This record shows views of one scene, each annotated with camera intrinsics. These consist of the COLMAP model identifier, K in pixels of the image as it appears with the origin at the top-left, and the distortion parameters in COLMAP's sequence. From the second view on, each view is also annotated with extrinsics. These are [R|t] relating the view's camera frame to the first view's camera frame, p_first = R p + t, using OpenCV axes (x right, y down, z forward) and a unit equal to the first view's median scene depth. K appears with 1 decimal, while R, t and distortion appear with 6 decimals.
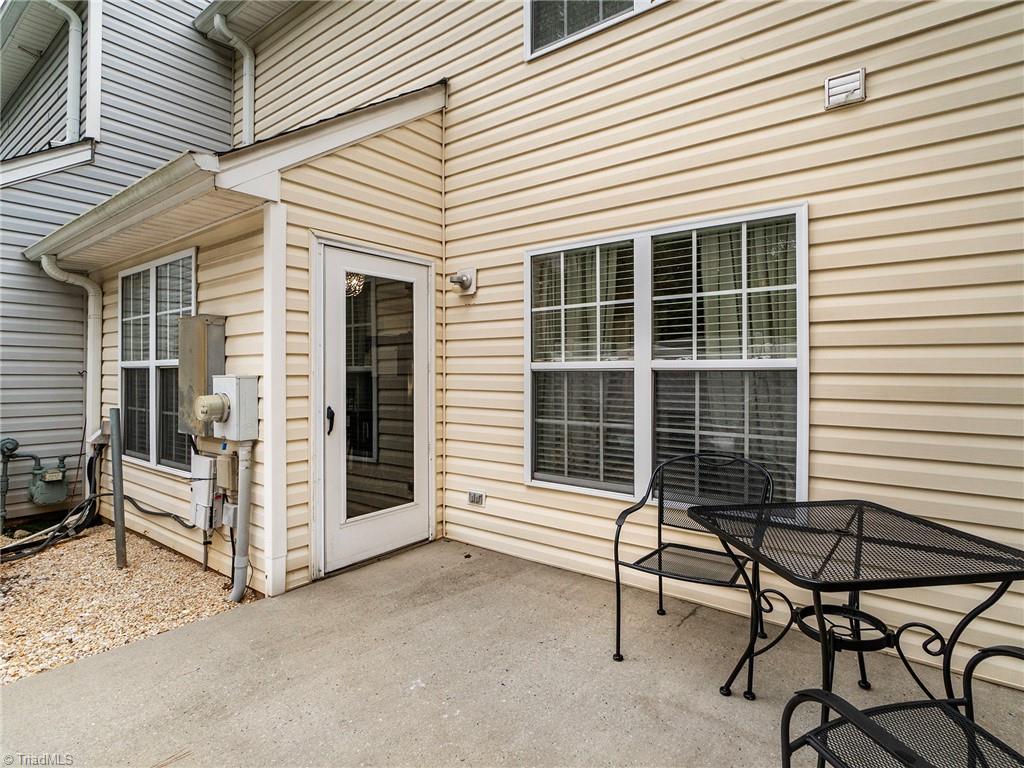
lens RADIAL K [[508.0, 0, 515.7], [0, 508.0, 369.5], [0, 0, 1]] dist [-0.000164, -0.000775]
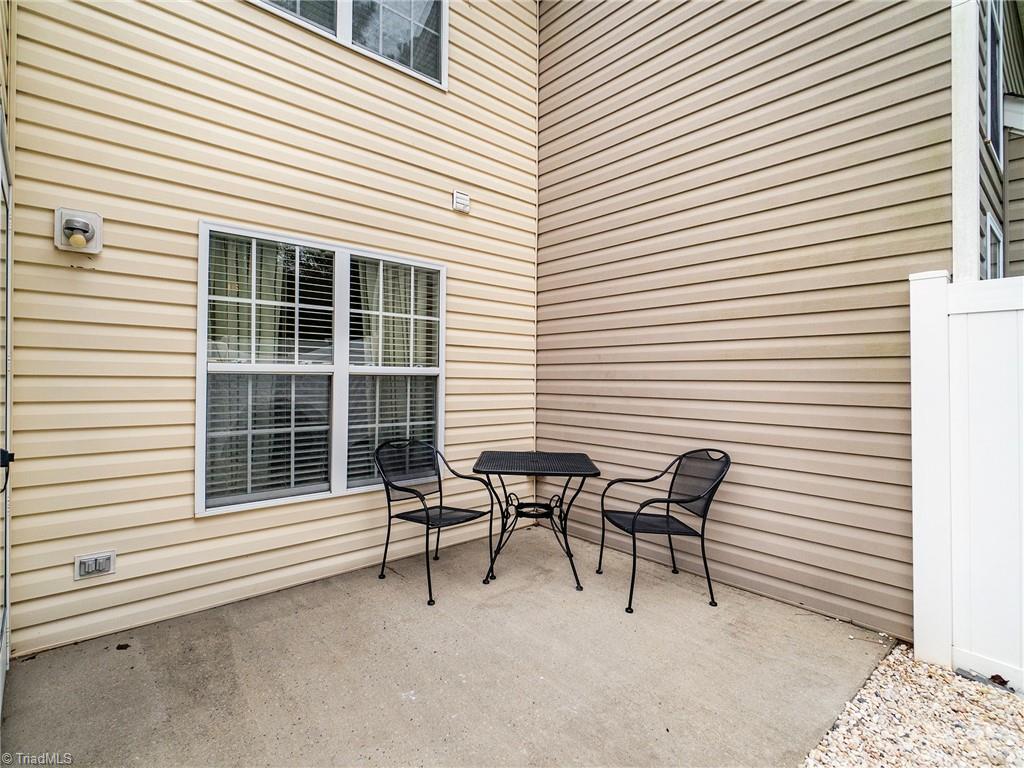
lens RADIAL K [[508.0, 0, 510.7], [0, 508.0, 383.4], [0, 0, 1]] dist [-0.000164, -0.000775]
pose [[0.209740, -0.005645, 0.977741, -0.735960], [-0.008893, 0.999931, 0.007681, 0.009159], [-0.977717, -0.010306, 0.209676, 0.410108]]
